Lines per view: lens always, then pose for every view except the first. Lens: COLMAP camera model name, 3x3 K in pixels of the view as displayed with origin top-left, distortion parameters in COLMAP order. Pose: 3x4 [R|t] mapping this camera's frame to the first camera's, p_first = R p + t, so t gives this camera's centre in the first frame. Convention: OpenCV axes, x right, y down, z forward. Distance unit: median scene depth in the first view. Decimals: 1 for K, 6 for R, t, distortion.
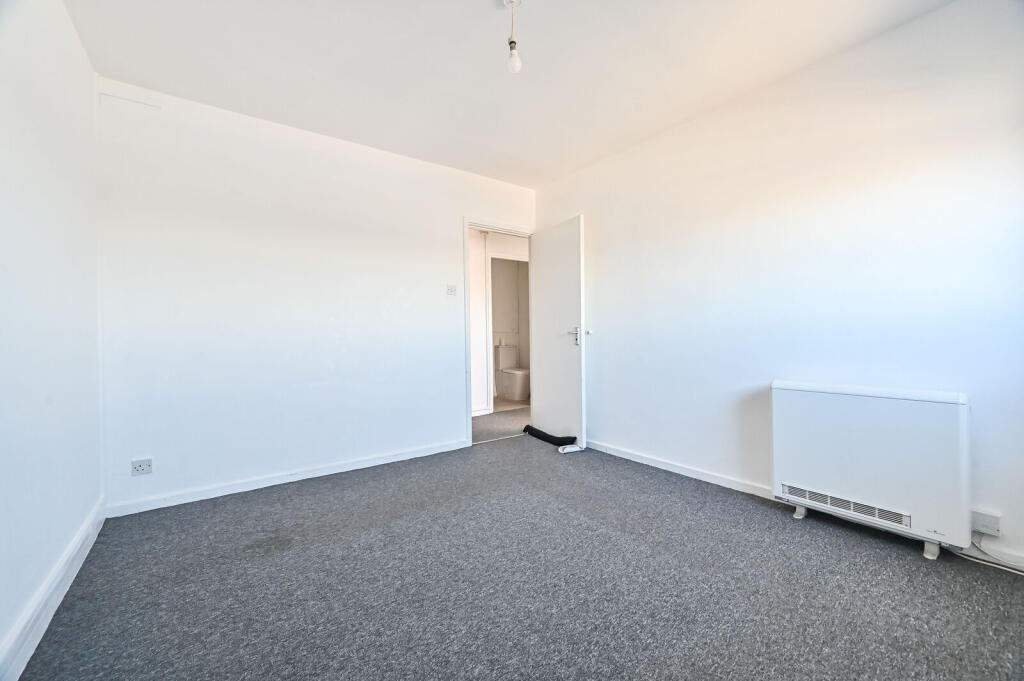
lens RADIAL K [[409.3, 0, 513.0], [0, 409.3, 337.0], [0, 0, 1]] dist [0.000997, 0.000330]
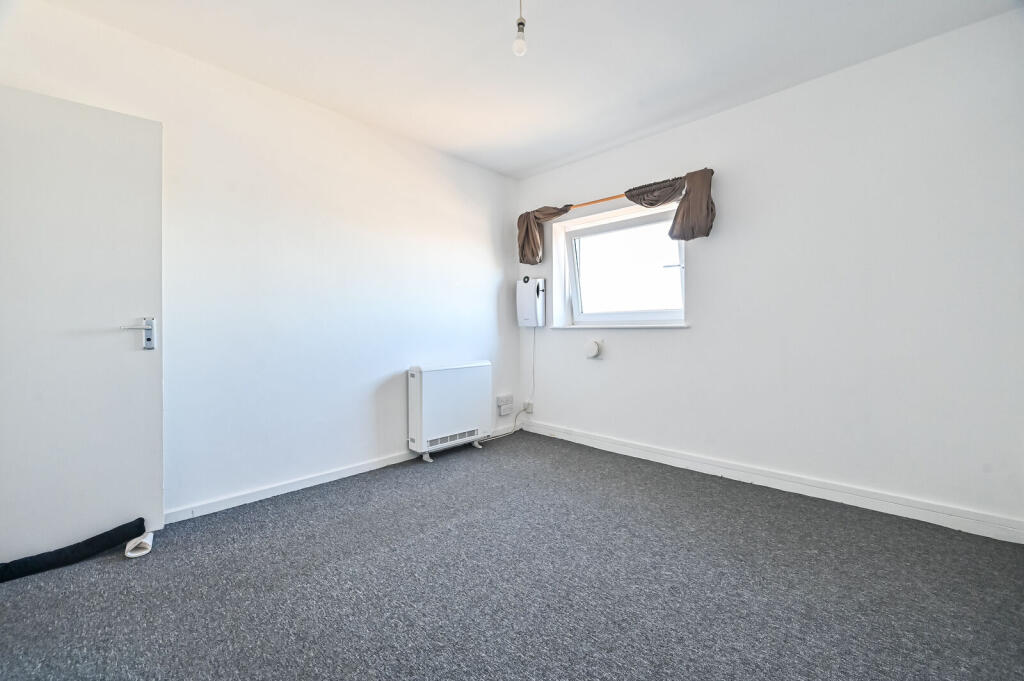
lens RADIAL K [[409.3, 0, 514.3], [0, 409.3, 336.7], [0, 0, 1]] dist [0.000997, 0.000330]
pose [[-0.163249, -0.005649, 0.986569, -0.647466], [0.012444, 0.999892, 0.007784, 0.004704], [-0.986506, 0.013547, -0.163161, 0.824467]]
